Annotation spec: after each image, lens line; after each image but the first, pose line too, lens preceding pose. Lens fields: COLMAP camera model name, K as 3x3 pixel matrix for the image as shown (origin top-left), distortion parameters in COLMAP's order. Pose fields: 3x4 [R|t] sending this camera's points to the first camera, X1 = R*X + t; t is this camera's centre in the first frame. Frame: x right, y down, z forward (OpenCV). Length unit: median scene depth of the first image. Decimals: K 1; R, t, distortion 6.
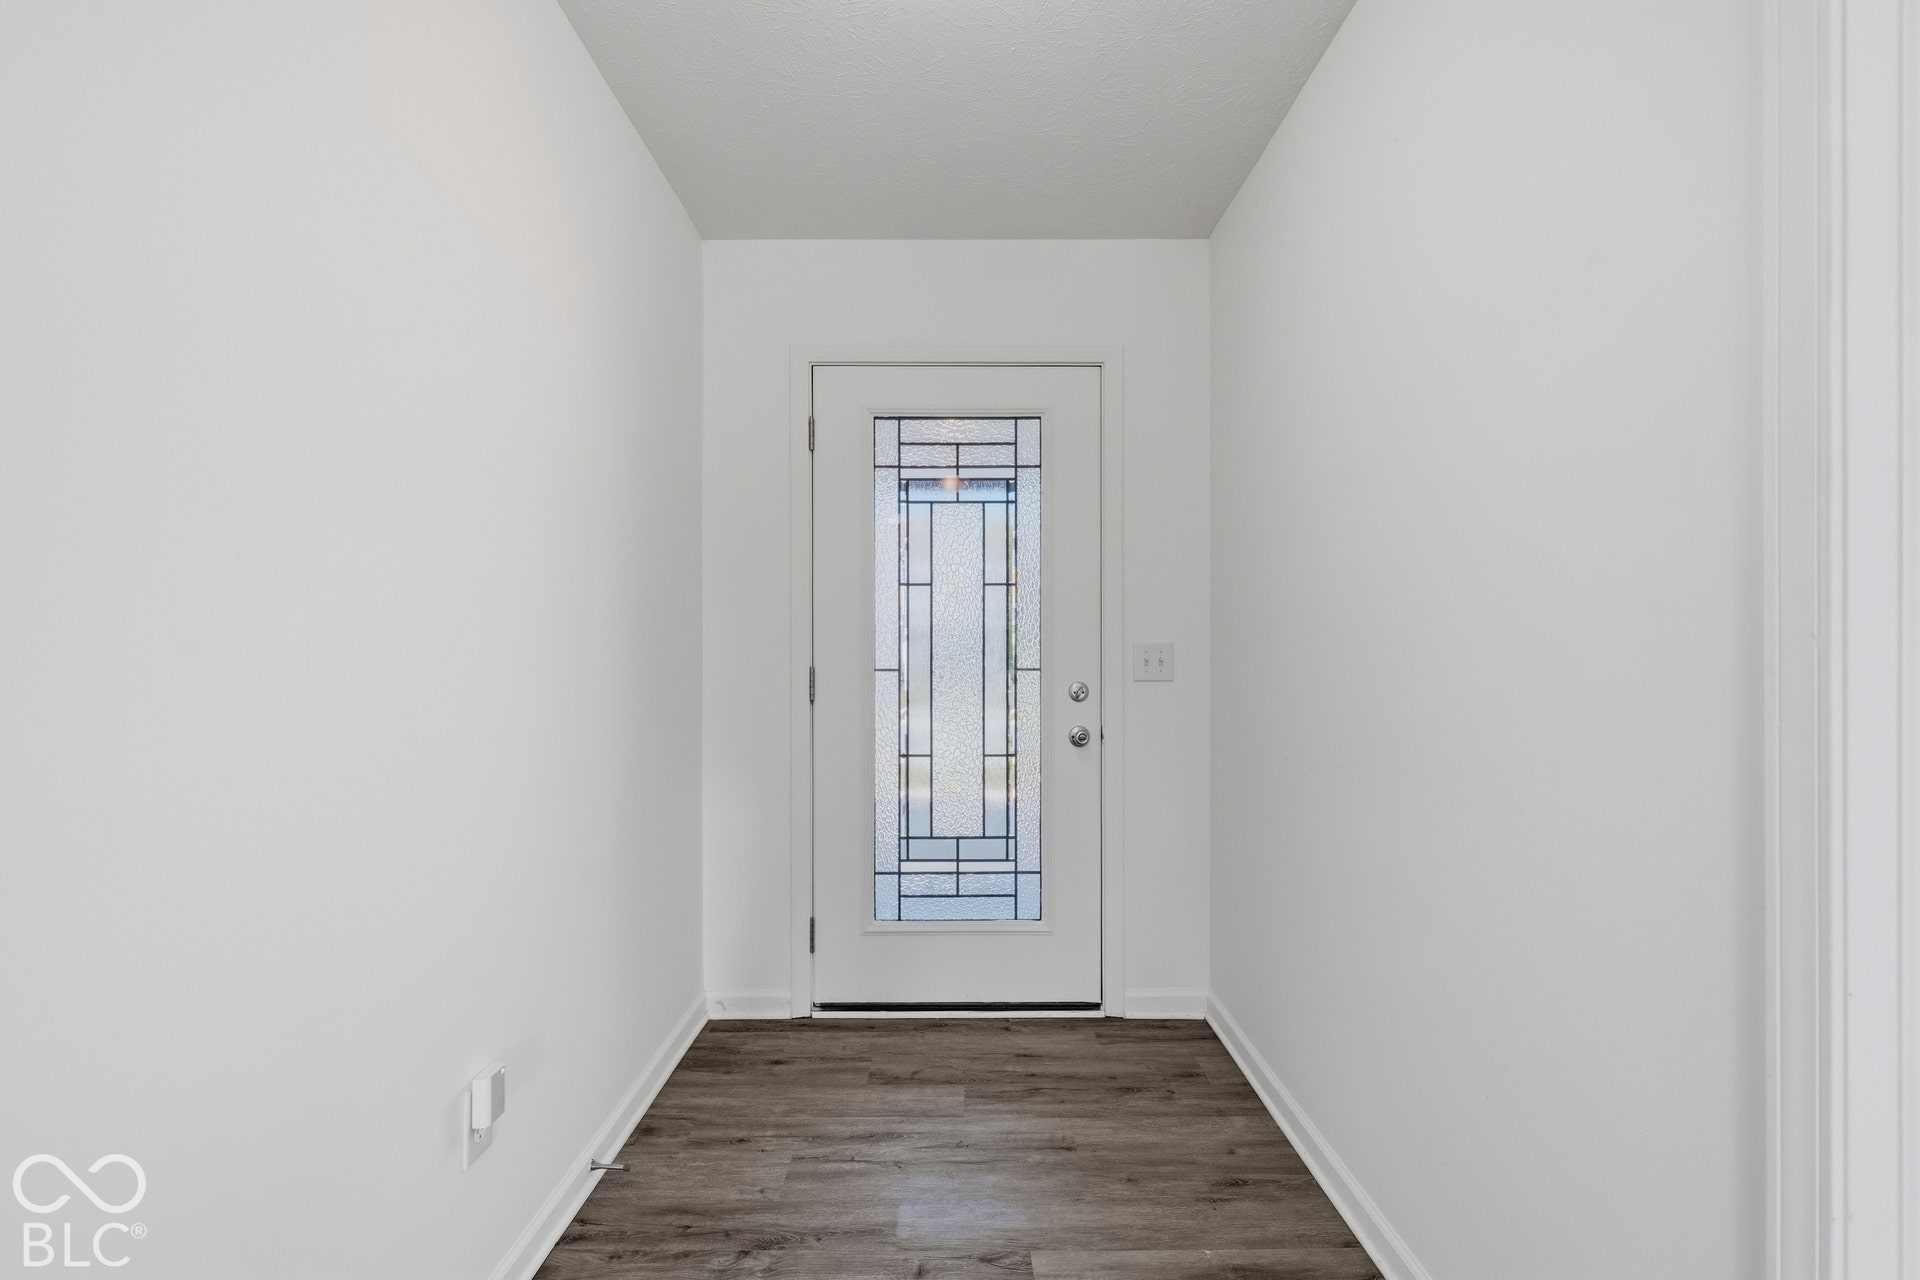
lens RADIAL K [[832.0, 0, 961.9], [0, 832.0, 641.6], [0, 0, 1]] dist [0.000633, 0.001002]
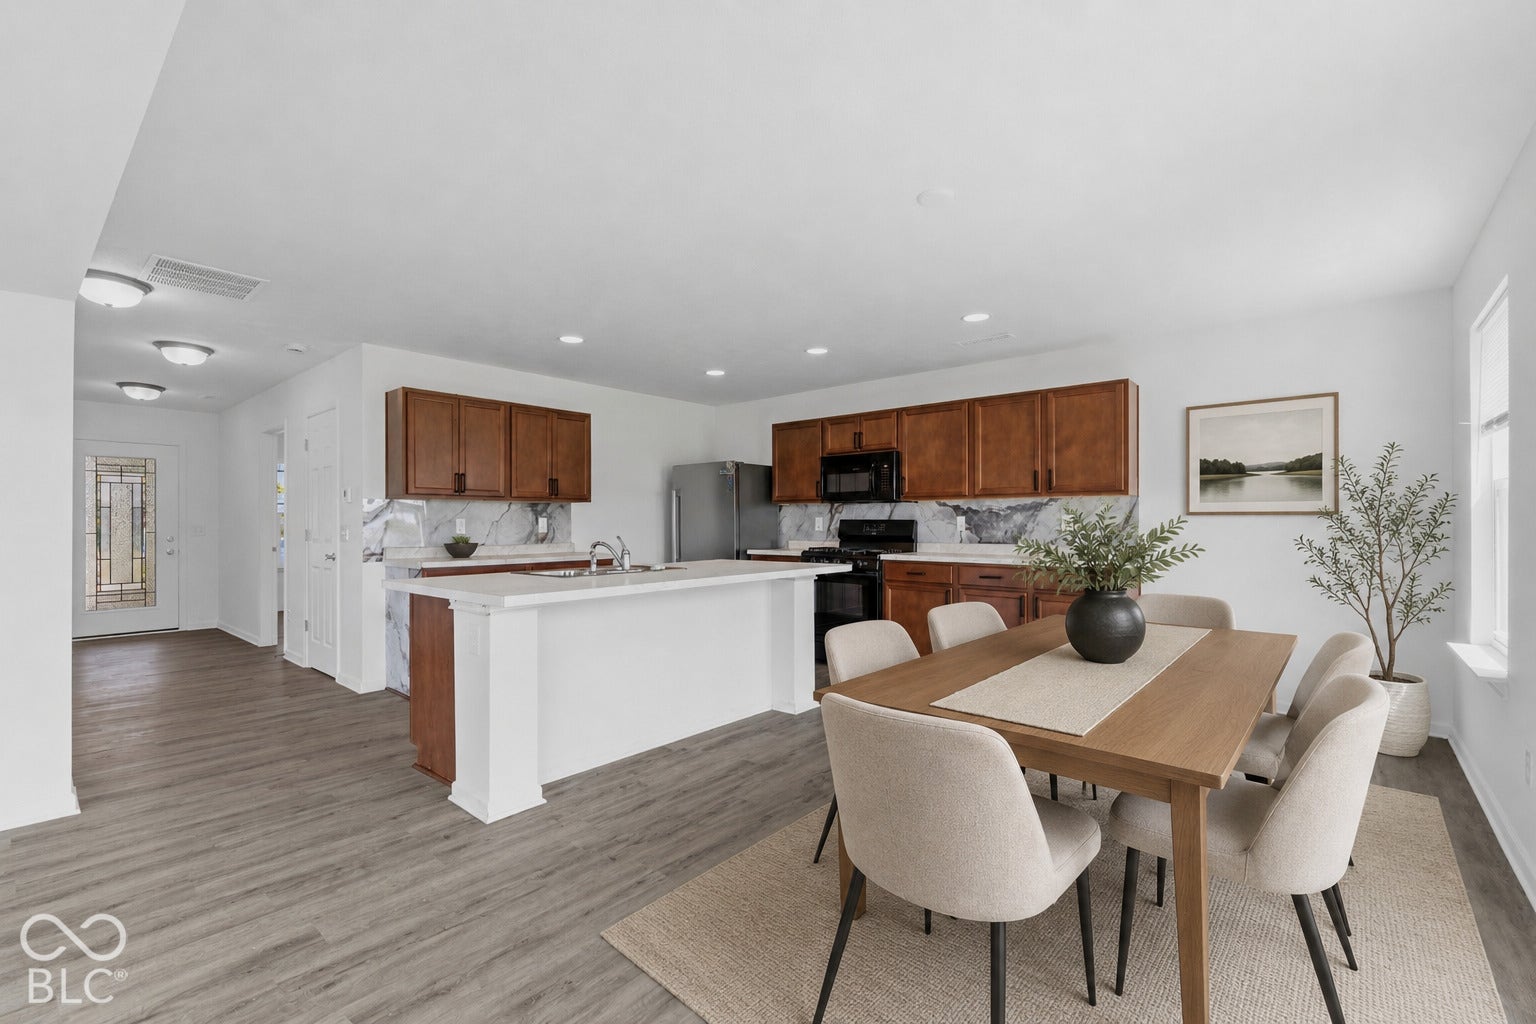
lens RADIAL K [[665.6, 0, 761.3], [0, 665.6, 520.8], [0, 0, 1]] dist [0.000633, 0.001002]
pose [[0.665102, 0.000911, 0.746752, -0.290716], [0.000902, 0.999998, -0.002023, -0.004665], [-0.746752, 0.002019, 0.665100, -2.647929]]
